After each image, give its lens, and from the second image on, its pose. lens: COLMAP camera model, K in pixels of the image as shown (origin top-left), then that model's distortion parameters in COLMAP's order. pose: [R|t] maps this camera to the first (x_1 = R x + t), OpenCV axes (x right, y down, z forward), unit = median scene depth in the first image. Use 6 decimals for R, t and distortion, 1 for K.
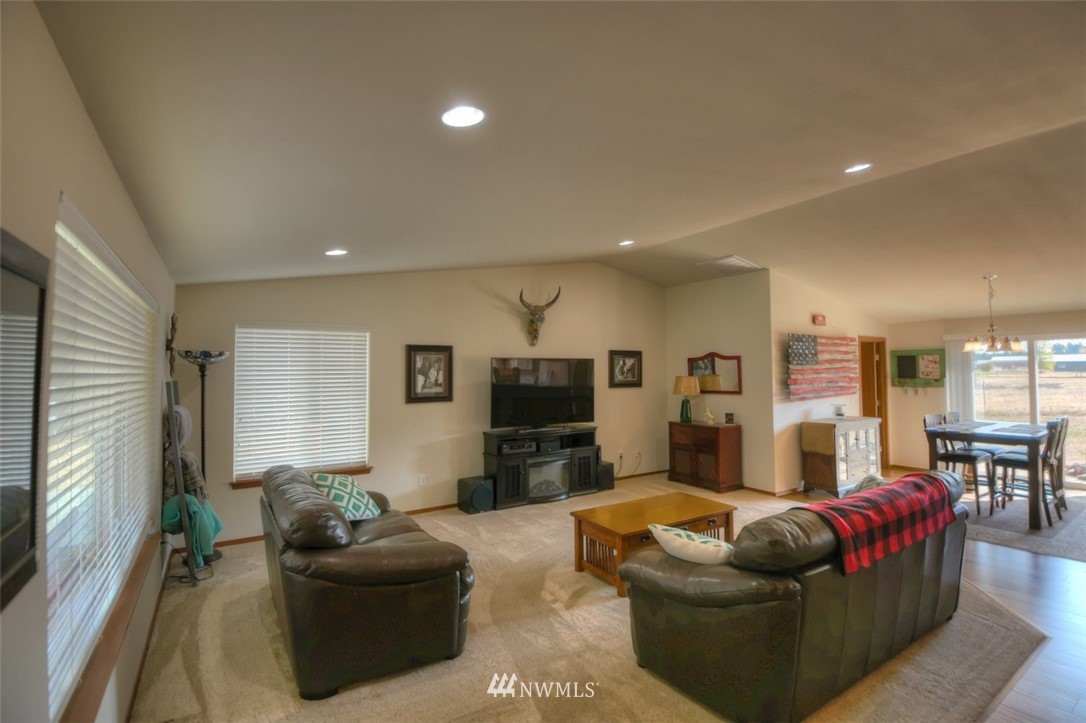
lens RADIAL K [[499.0, 0, 543.0], [0, 499.0, 361.5], [0, 0, 1]] dist [0.026372, 0.000005]
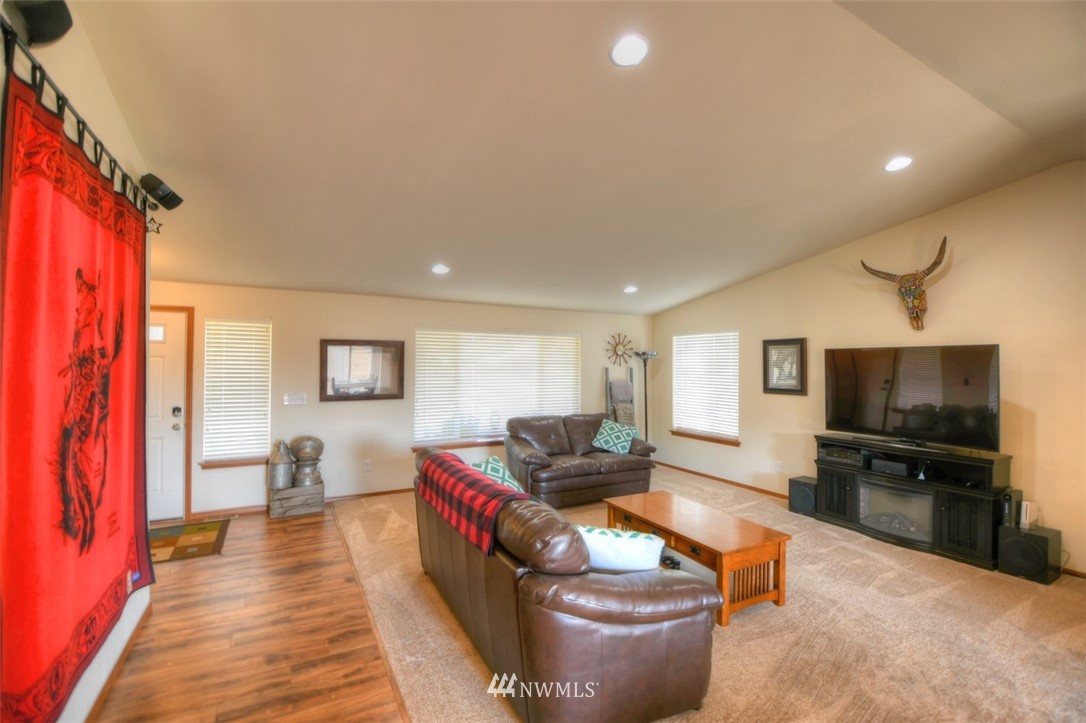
lens RADIAL K [[479.0, 0, 543.0], [0, 479.0, 361.5], [0, 0, 1]] dist [0.009955, -0.022768]
pose [[-0.080389, -0.002720, -0.996760, 0.813558], [0.009774, 0.999946, -0.003517, 0.012659], [0.996716, -0.010025, -0.080358, 0.585760]]
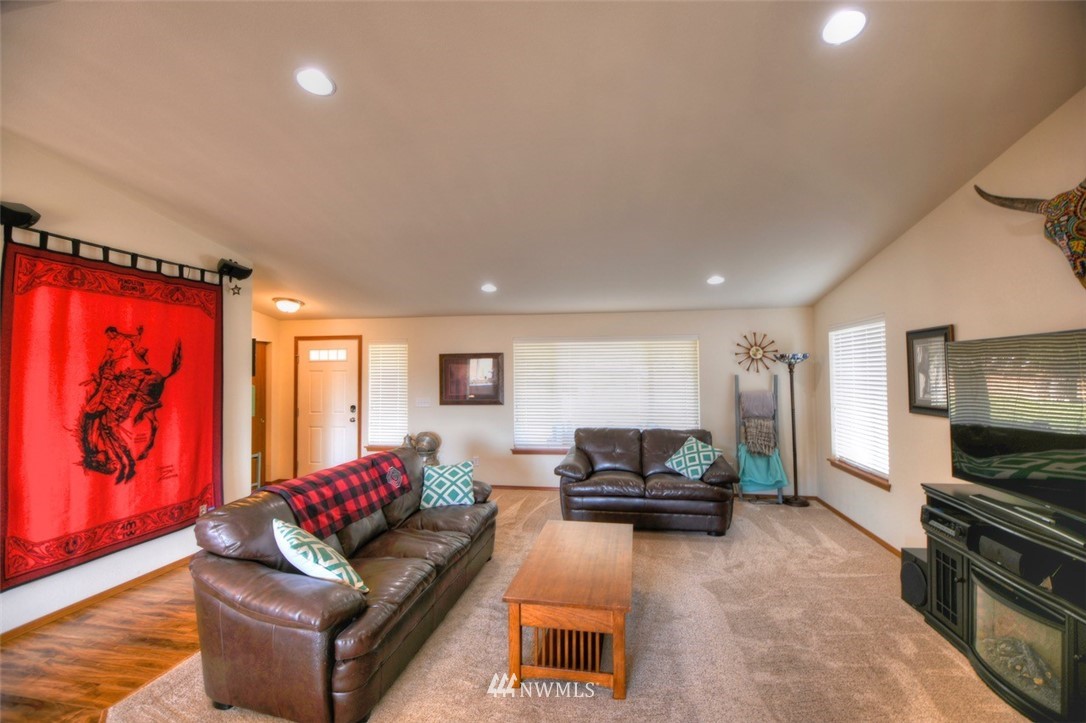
lens RADIAL K [[479.0, 0, 543.0], [0, 479.0, 361.5], [0, 0, 1]] dist [0.009955, -0.022768]
pose [[-0.680902, -0.008257, -0.732328, 0.583120], [0.021097, 0.999300, -0.030883, 0.019876], [0.732071, -0.036478, -0.680251, 1.063227]]
